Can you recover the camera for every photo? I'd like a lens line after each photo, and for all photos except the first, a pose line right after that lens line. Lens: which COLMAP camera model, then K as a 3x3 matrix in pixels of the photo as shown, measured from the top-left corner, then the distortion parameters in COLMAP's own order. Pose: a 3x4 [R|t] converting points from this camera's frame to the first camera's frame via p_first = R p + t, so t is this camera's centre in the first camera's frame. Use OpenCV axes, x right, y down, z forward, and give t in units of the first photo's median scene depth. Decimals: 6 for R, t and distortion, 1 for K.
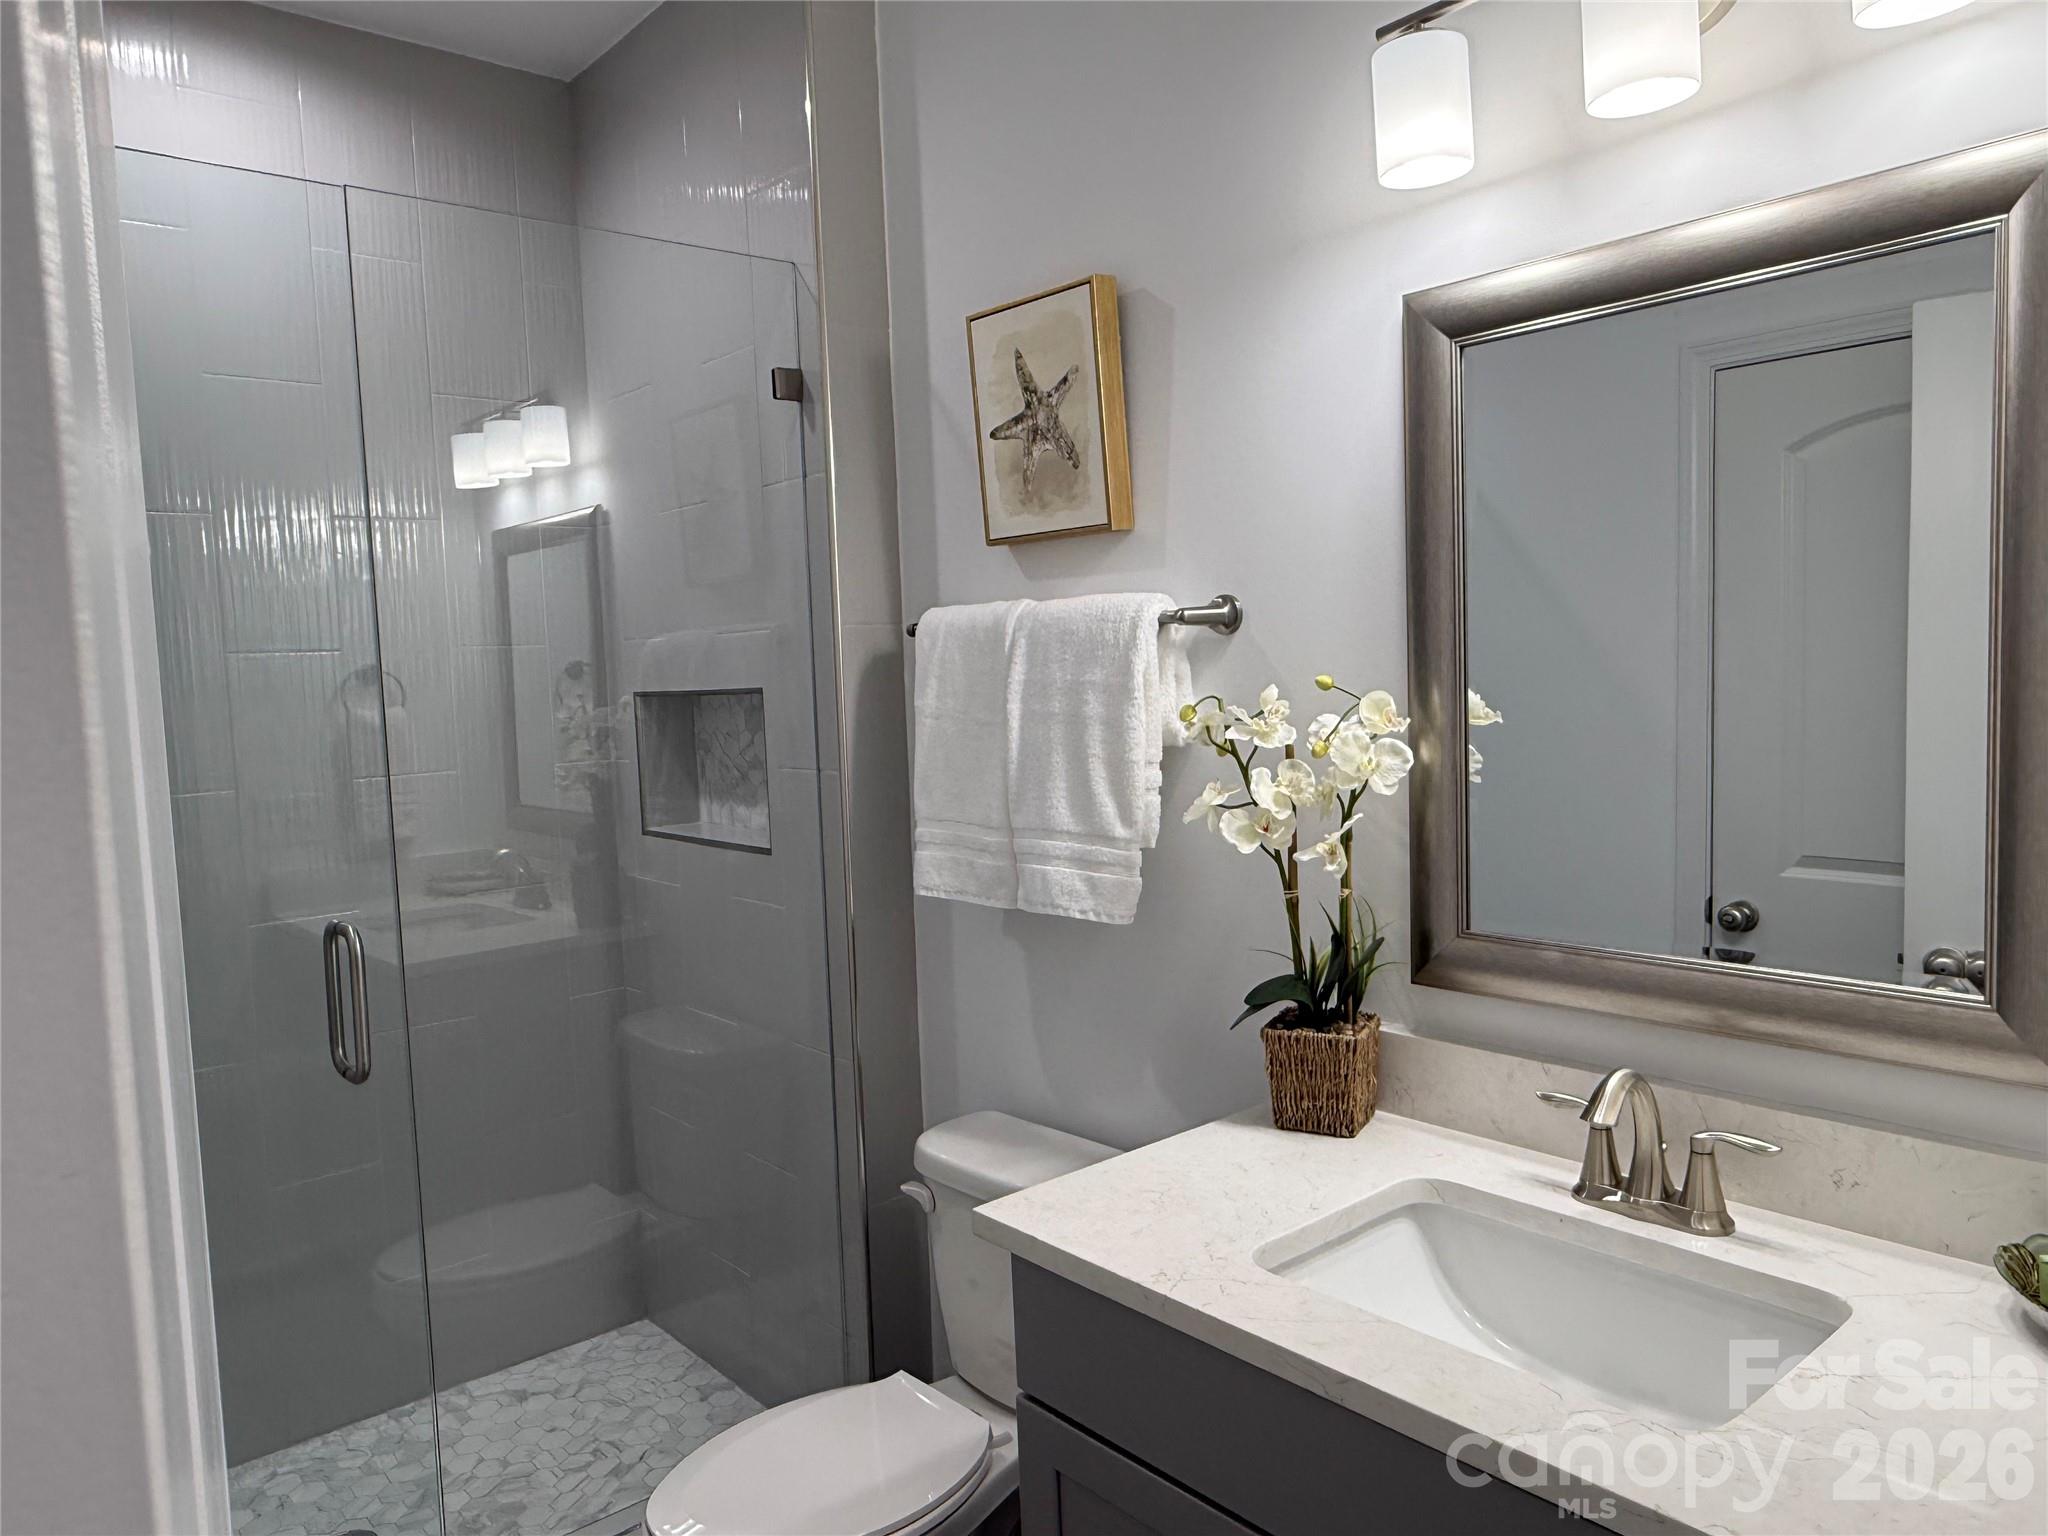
lens RADIAL K [[1475.1, 0, 1016.0], [0, 1475.1, 757.7], [0, 0, 1]] dist [-0.011279, 0.016660]
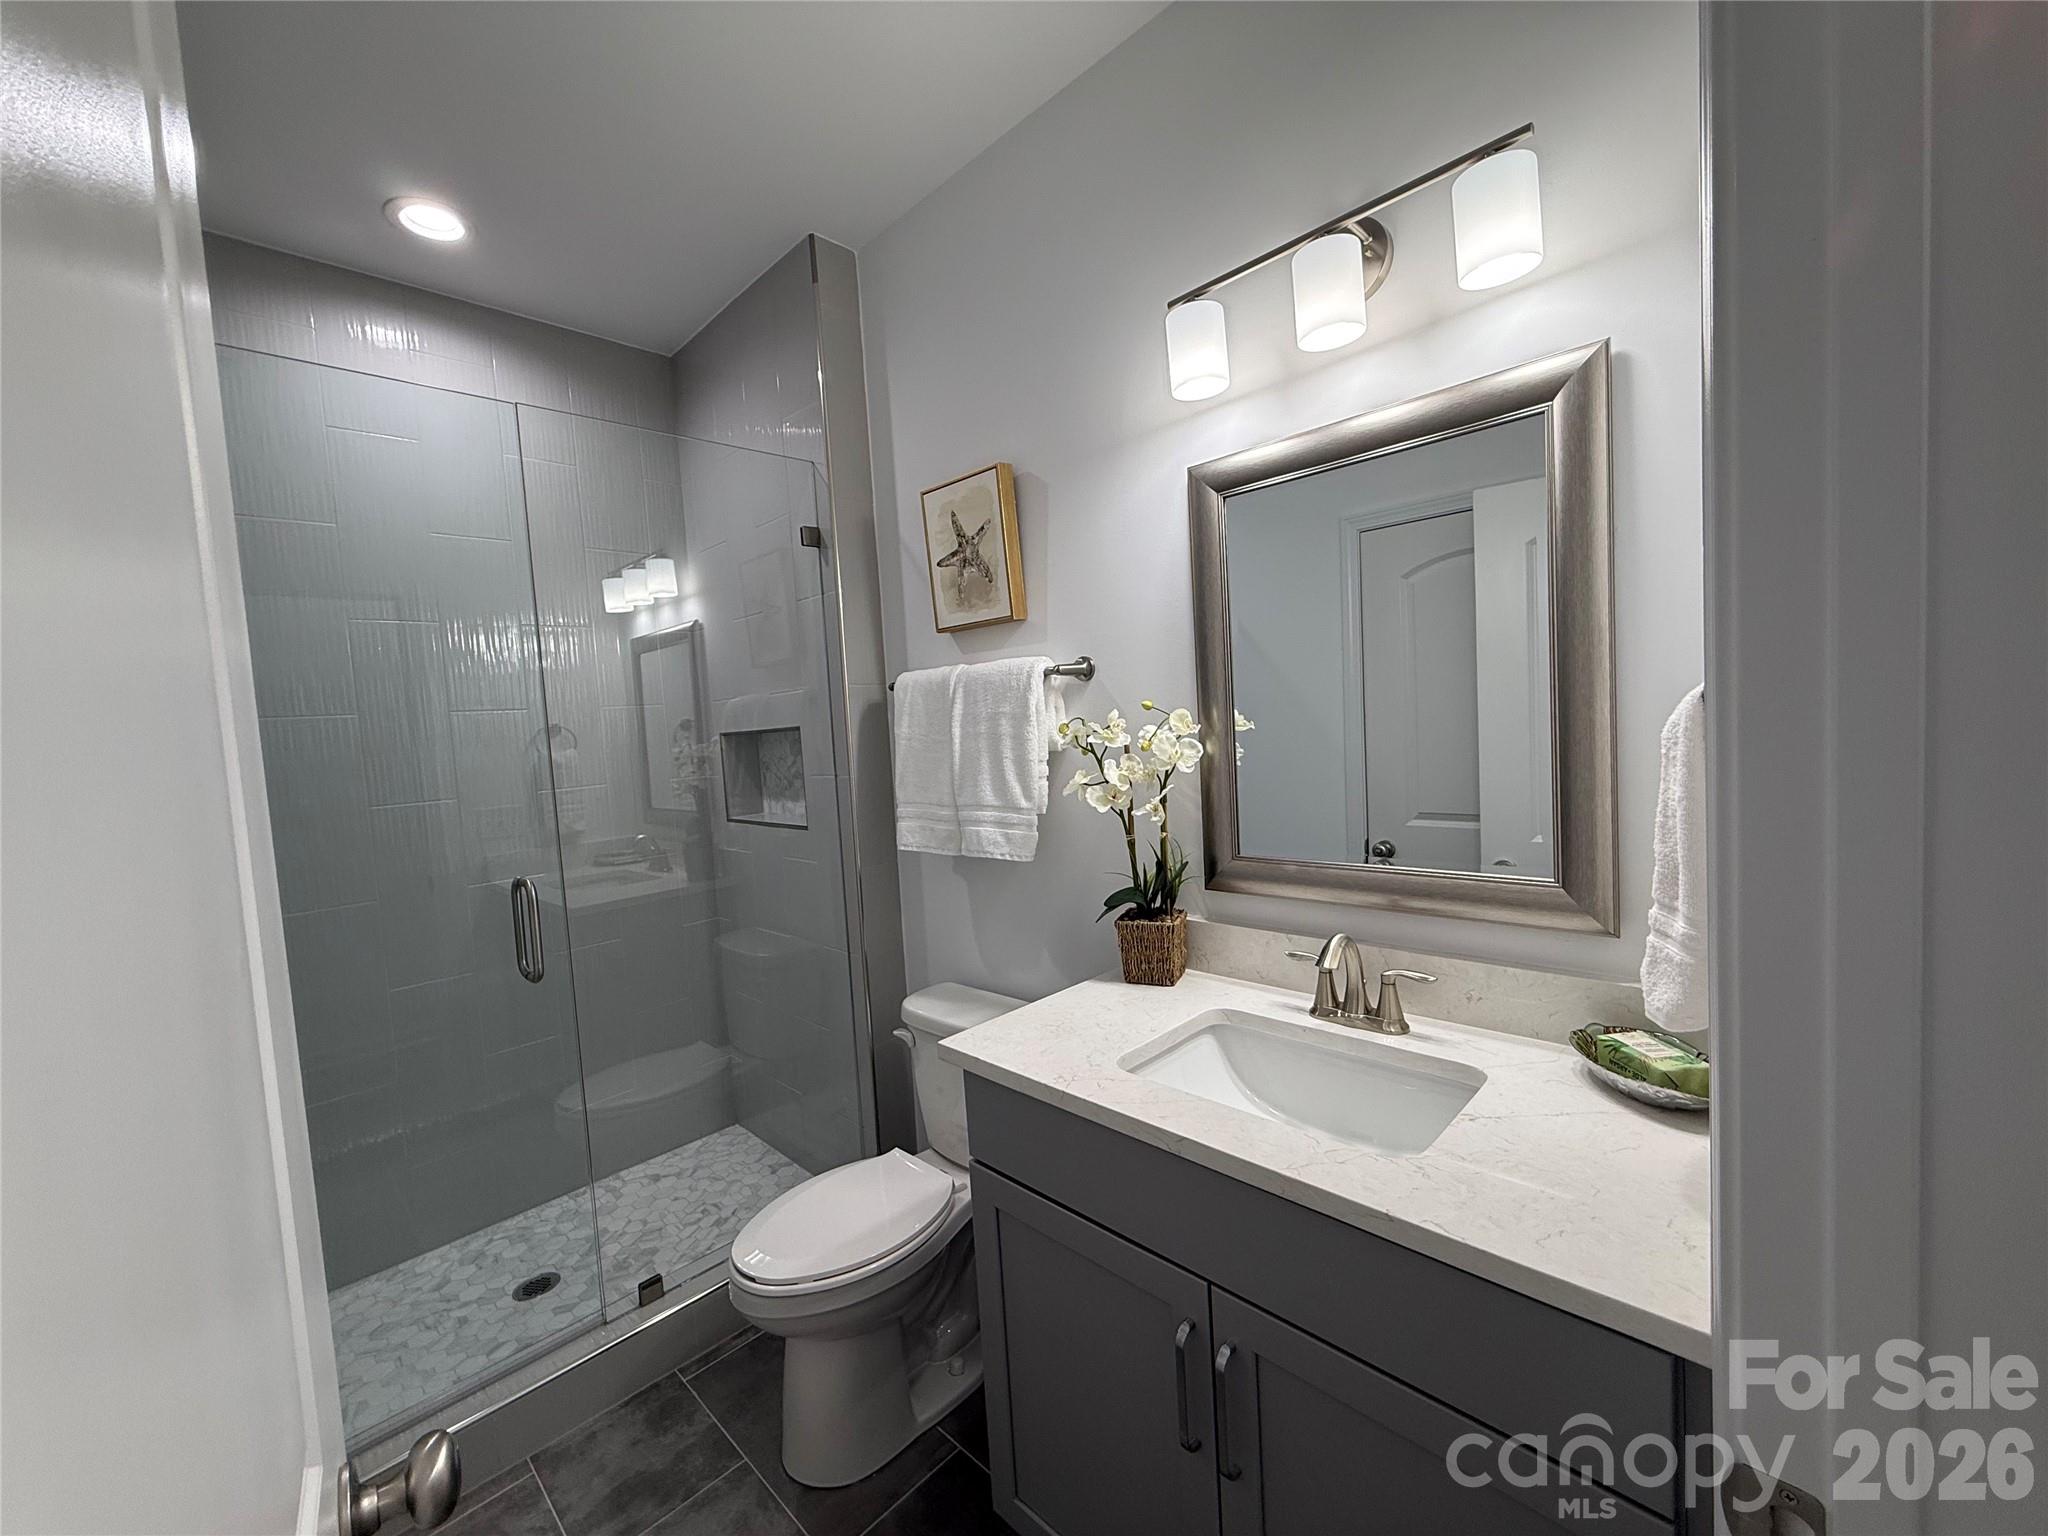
lens RADIAL K [[821.2, 0, 1025.9], [0, 821.2, 775.4], [0, 0, 1]] dist [-0.000543, 0.001510]
pose [[0.996358, -0.026160, 0.081155, 0.000420], [0.027772, 0.999438, -0.018791, 0.033655], [-0.080617, 0.020977, 0.996524, 0.094717]]
